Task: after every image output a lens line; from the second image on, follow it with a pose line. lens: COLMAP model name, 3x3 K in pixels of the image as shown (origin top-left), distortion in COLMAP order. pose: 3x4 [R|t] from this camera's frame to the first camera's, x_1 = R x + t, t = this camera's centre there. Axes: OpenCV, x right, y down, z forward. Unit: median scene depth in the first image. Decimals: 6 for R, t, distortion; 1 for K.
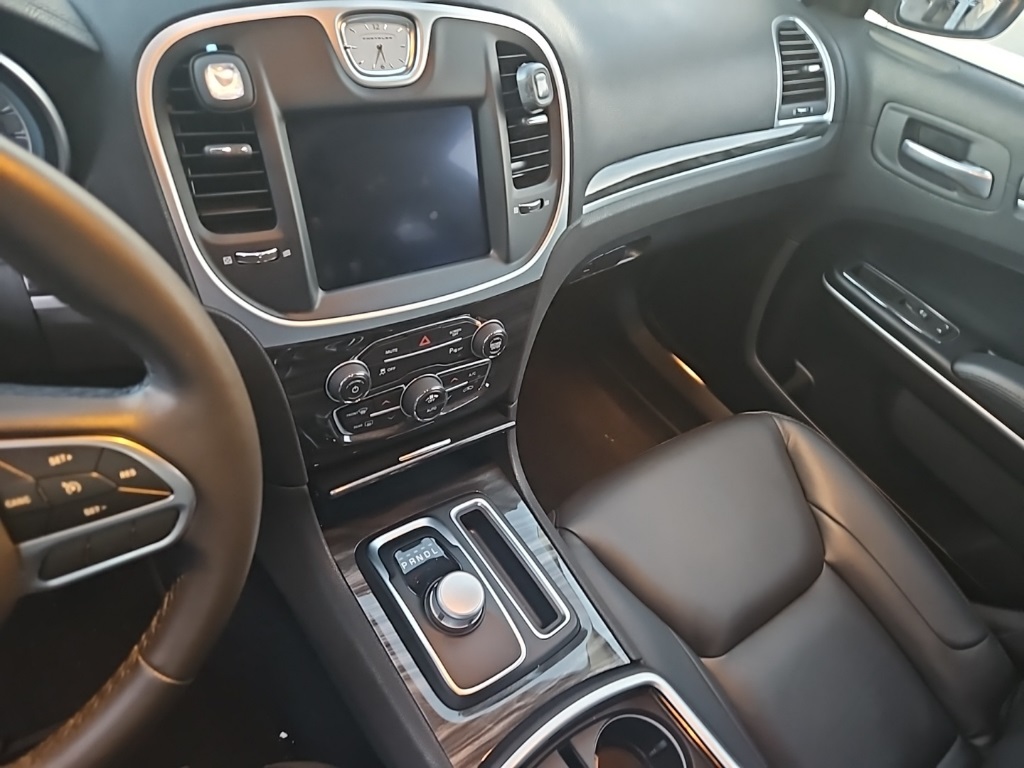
lens RADIAL K [[675.6, 0, 501.8], [0, 675.6, 383.4], [0, 0, 1]] dist [0.068394, -0.058490]
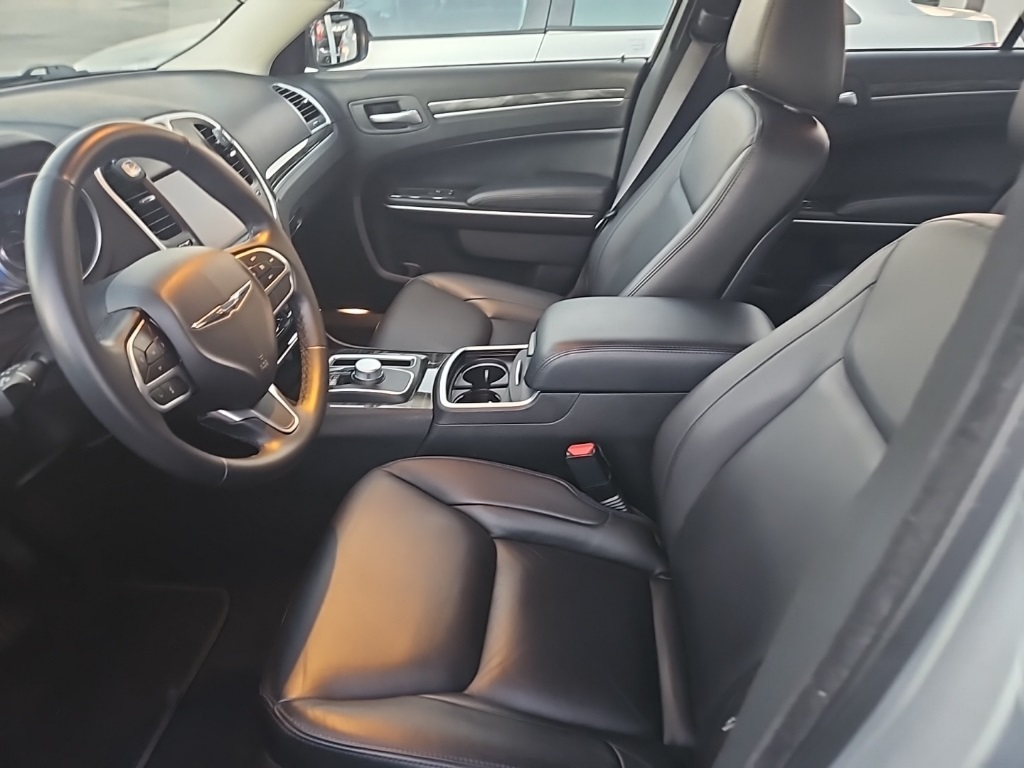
lens RADIAL K [[675.6, 0, 501.8], [0, 675.6, 383.4], [0, 0, 1]] dist [0.068394, -0.058490]
pose [[0.636763, -0.572393, 0.516623, -0.534952], [0.635759, 0.768863, 0.068258, 0.291446], [-0.436283, 0.284983, 0.853488, -0.497934]]
